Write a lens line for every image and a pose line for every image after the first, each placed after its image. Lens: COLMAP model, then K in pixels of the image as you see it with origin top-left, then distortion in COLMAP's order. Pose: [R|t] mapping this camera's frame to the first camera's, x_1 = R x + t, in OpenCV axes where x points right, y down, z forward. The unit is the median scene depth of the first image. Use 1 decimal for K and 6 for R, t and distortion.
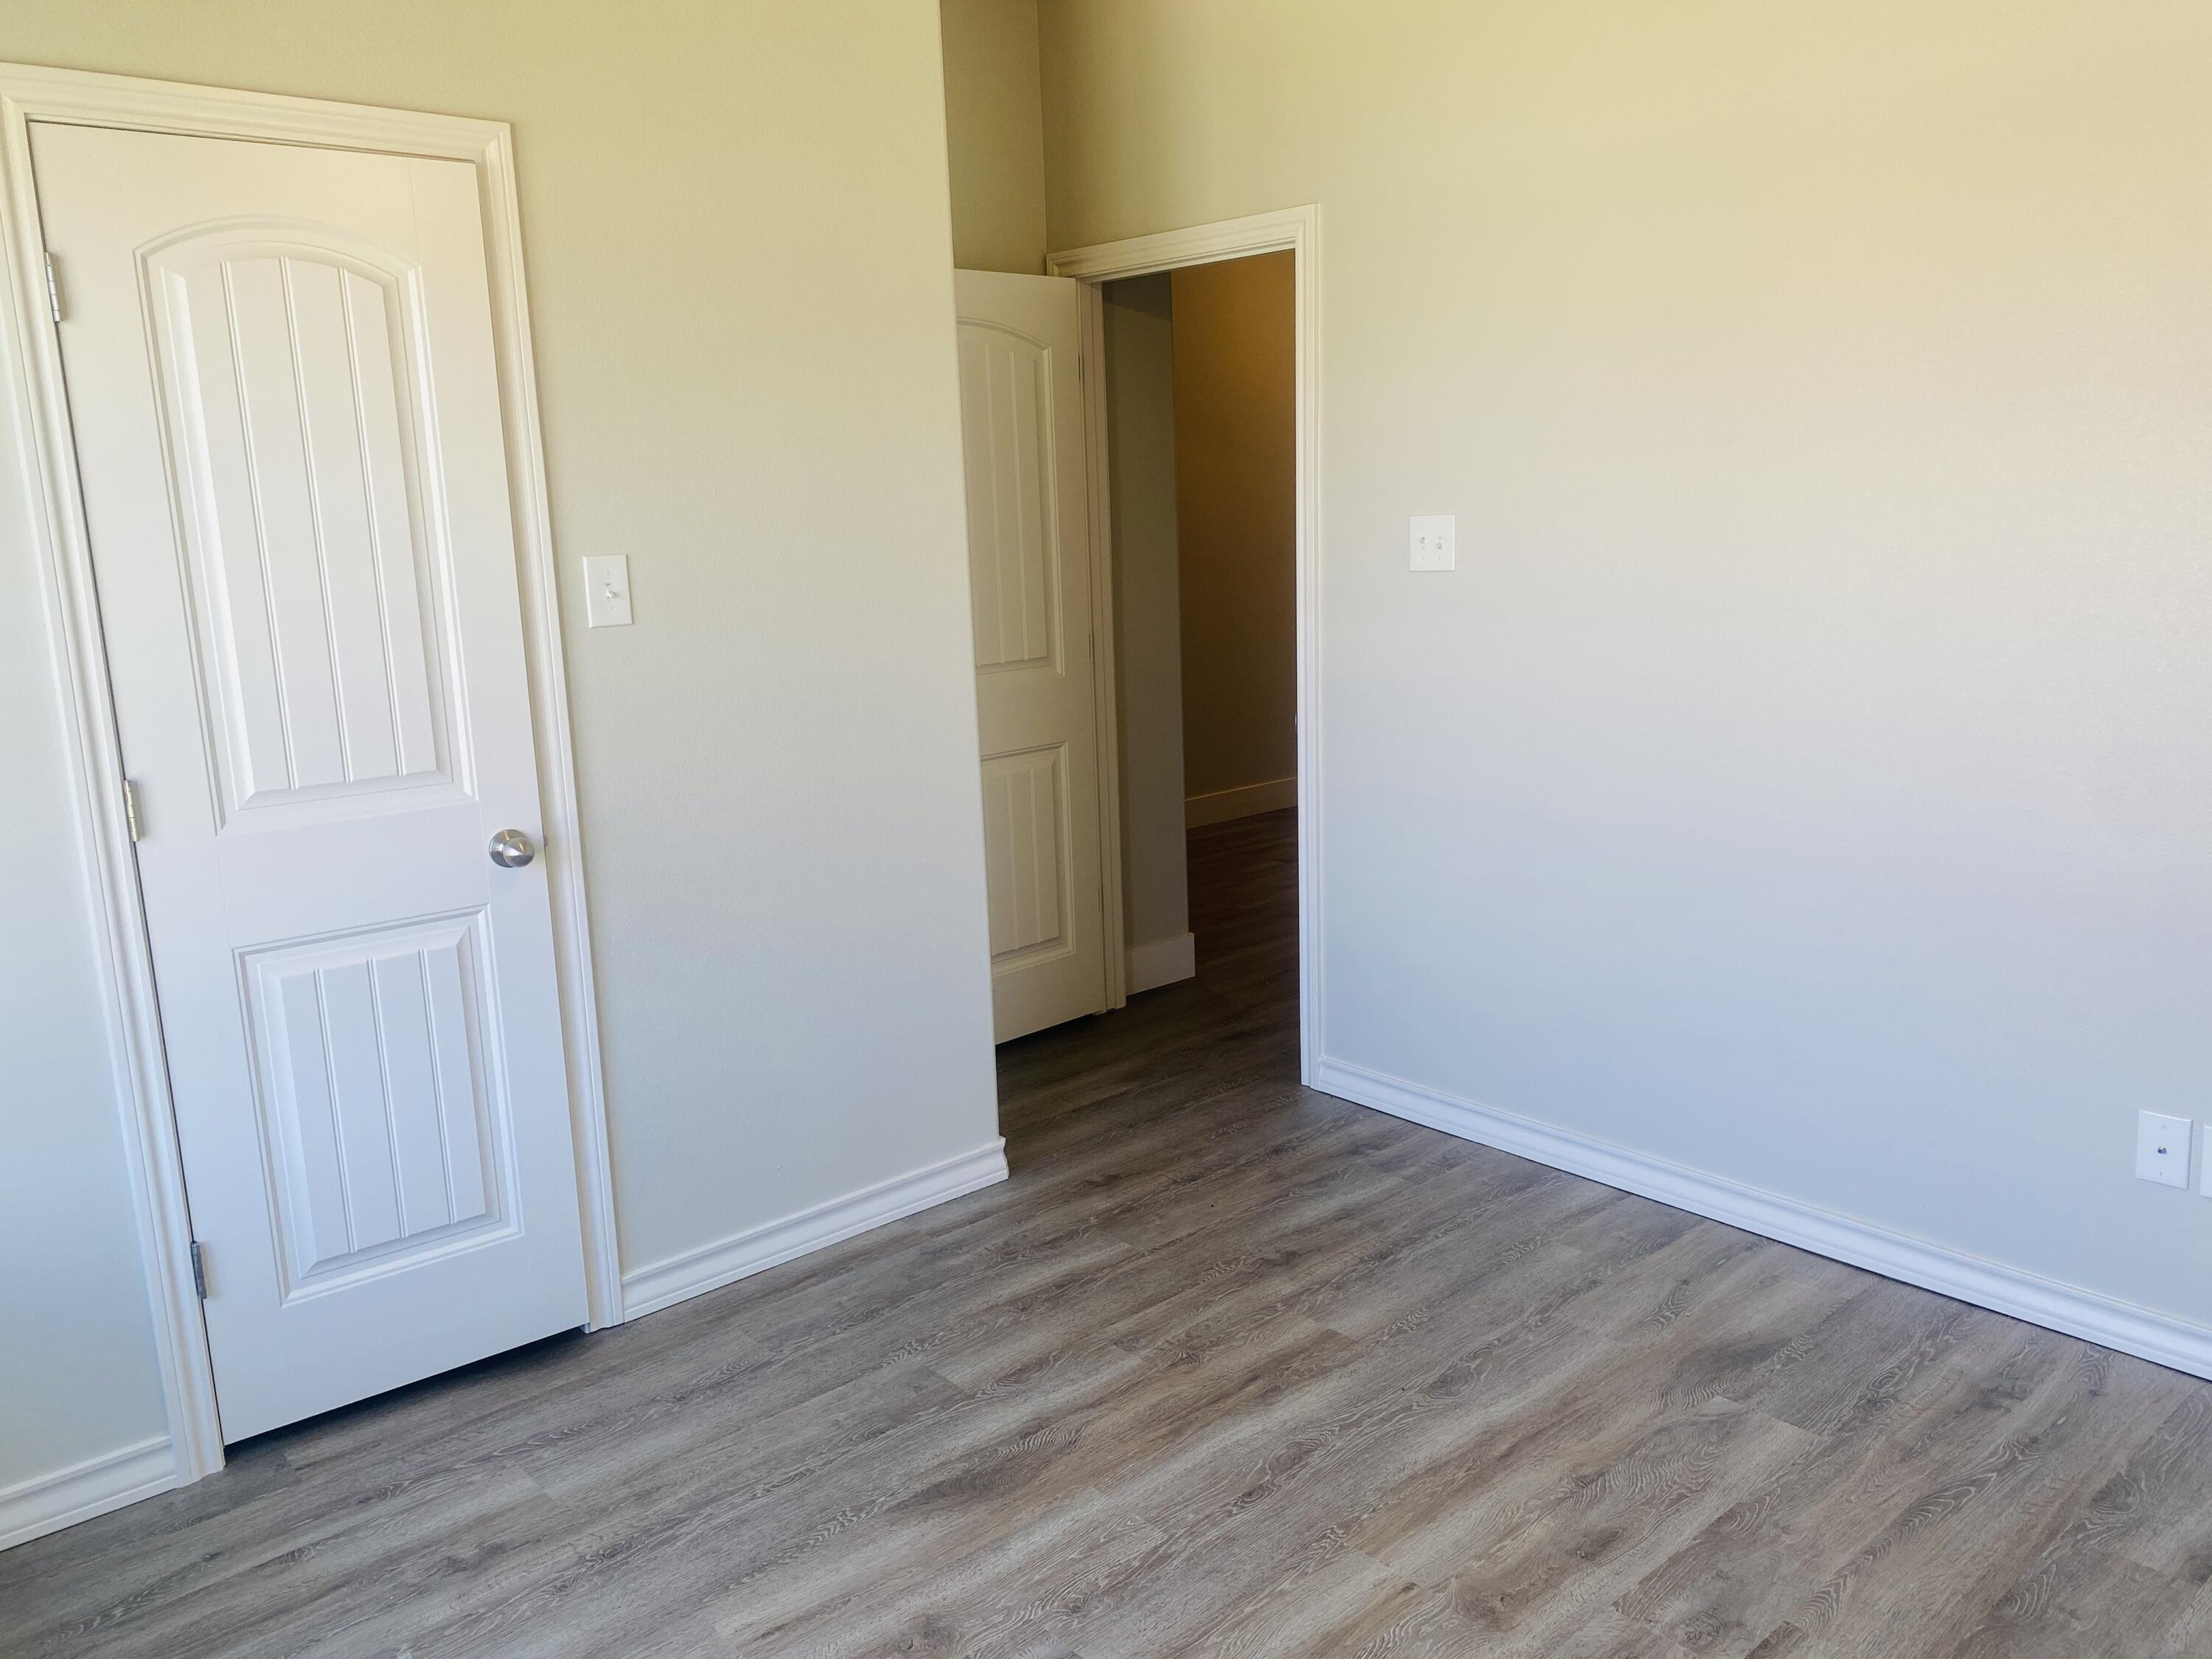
lens RADIAL K [[1717.8, 0, 1121.3], [0, 1717.8, 831.9], [0, 0, 1]] dist [0.040803, -0.011536]
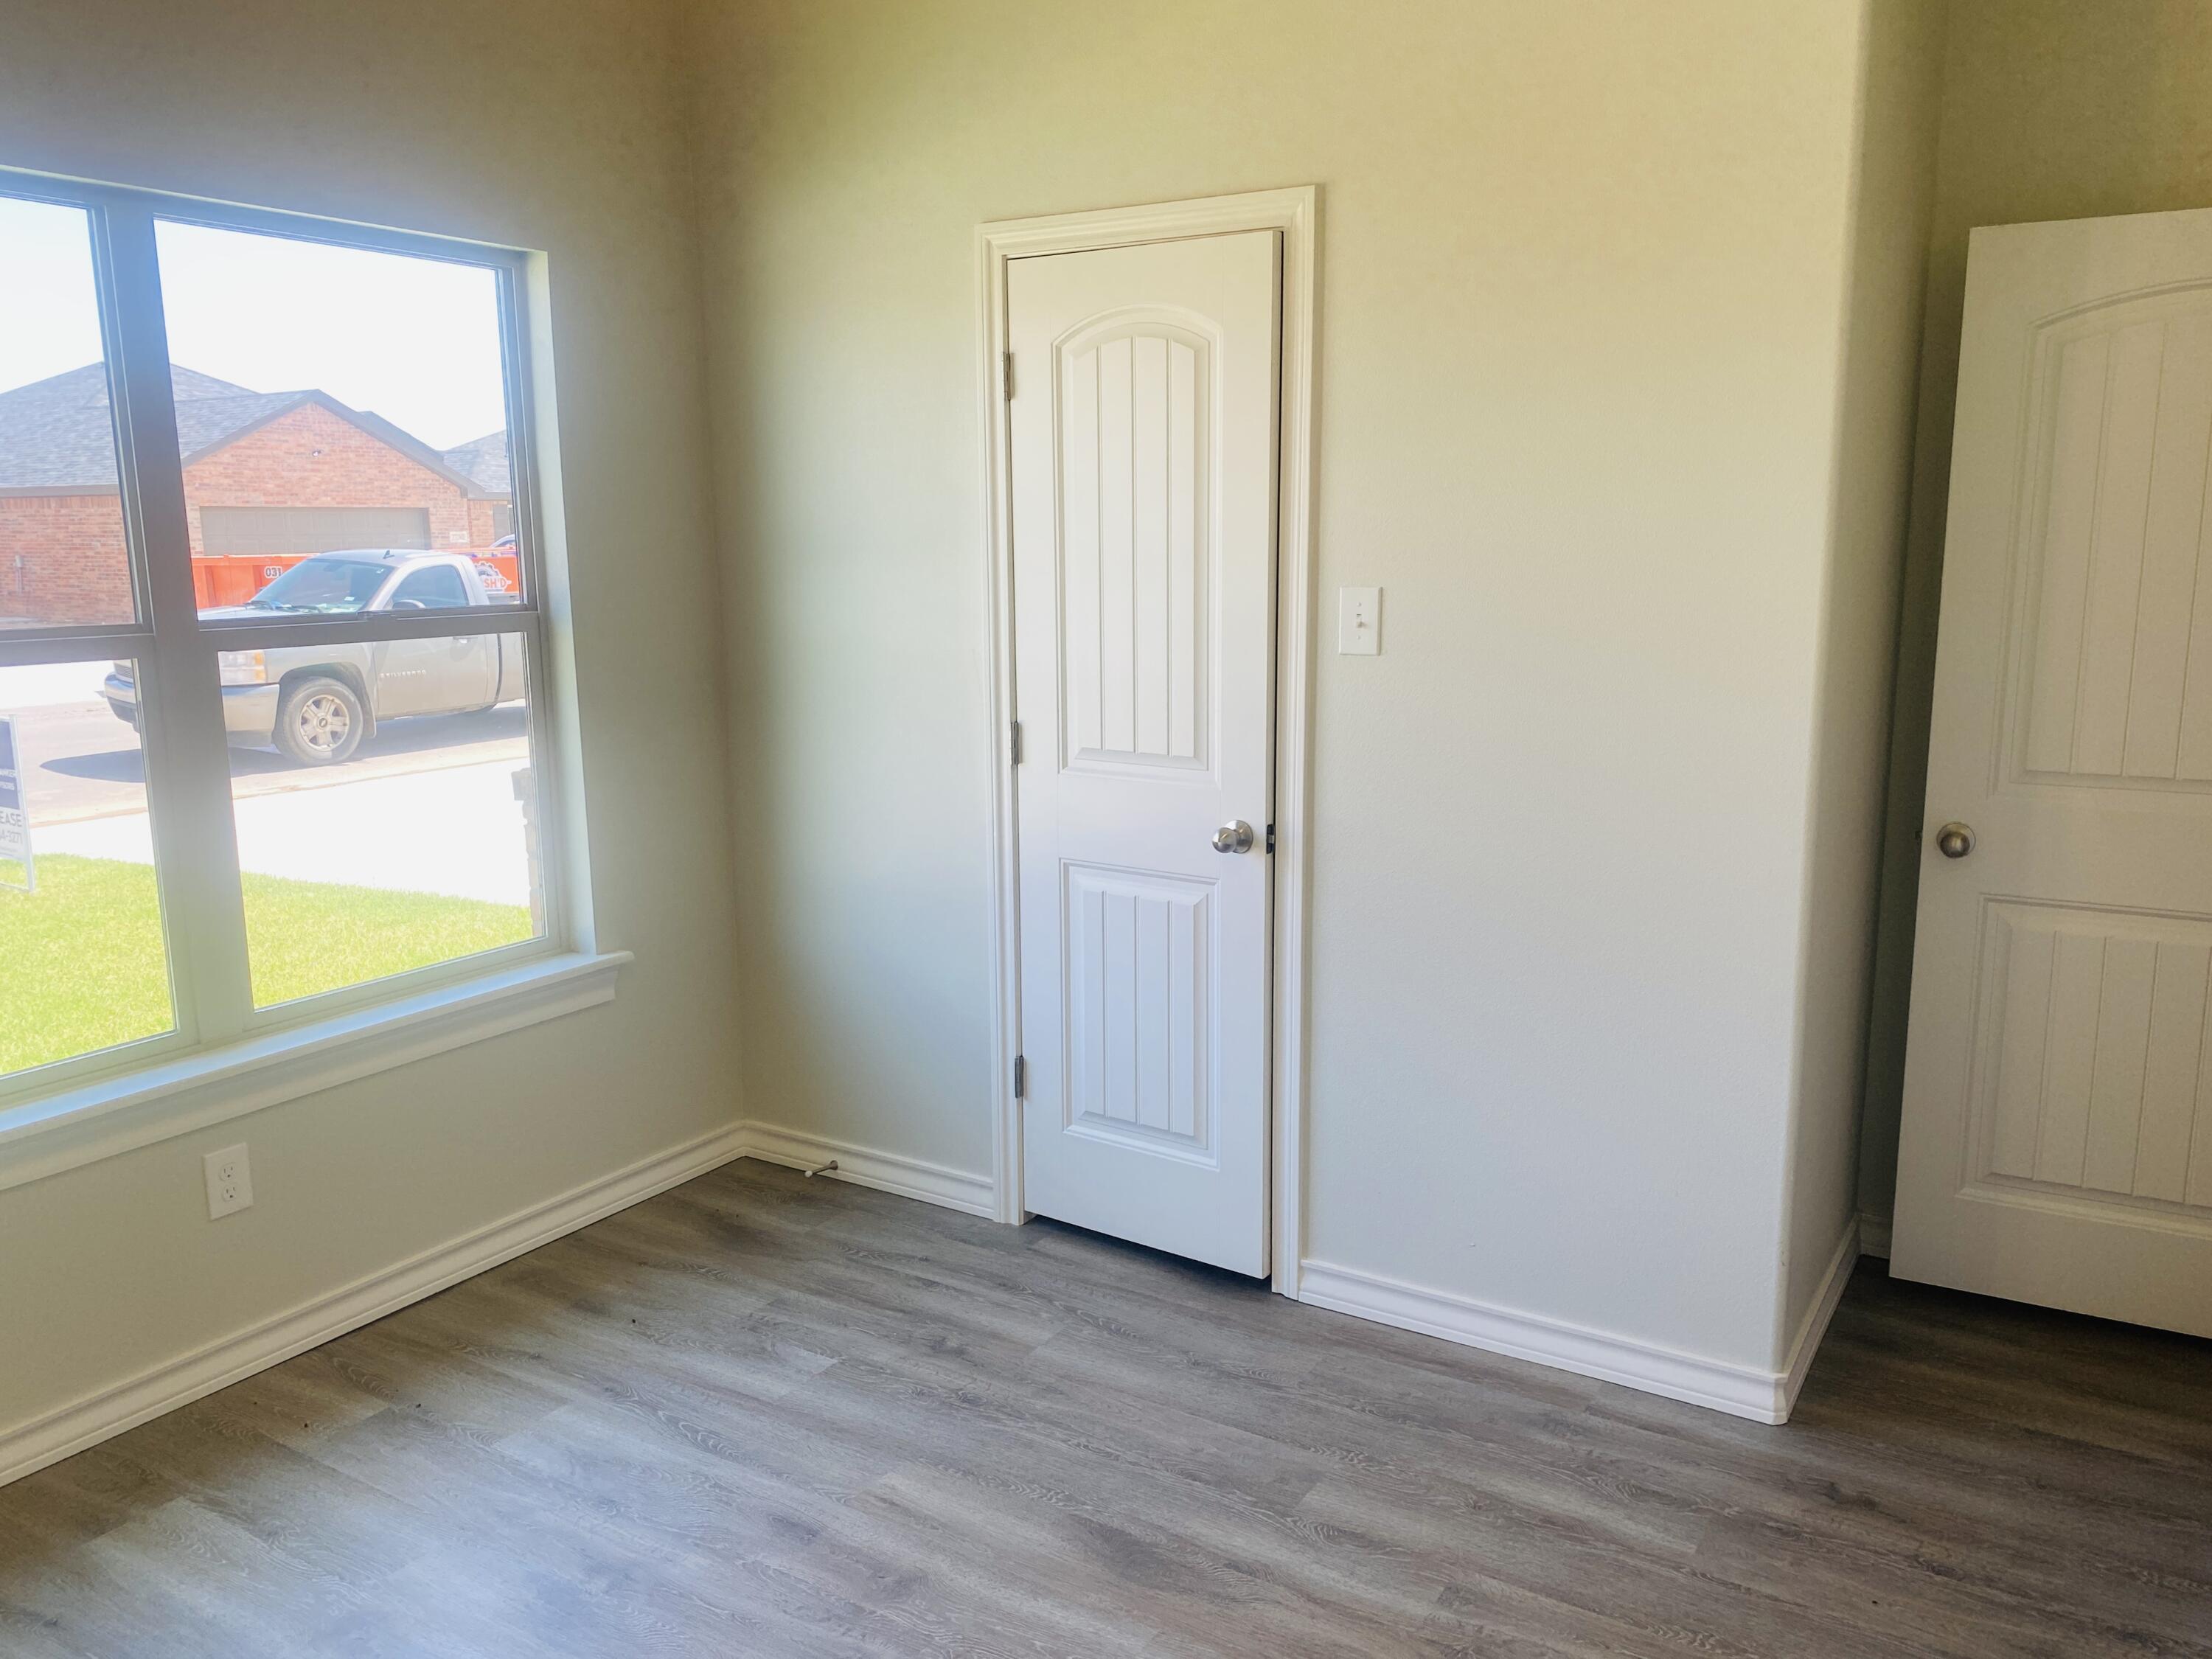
lens RADIAL K [[1731.2, 0, 1099.7], [0, 1731.2, 819.2], [0, 0, 1]] dist [0.115636, -0.114359]
pose [[0.285578, 0.203868, -0.936420, 0.690837], [-0.197397, 0.968673, 0.150690, -0.156386], [0.937806, 0.141813, 0.316875, 0.554940]]
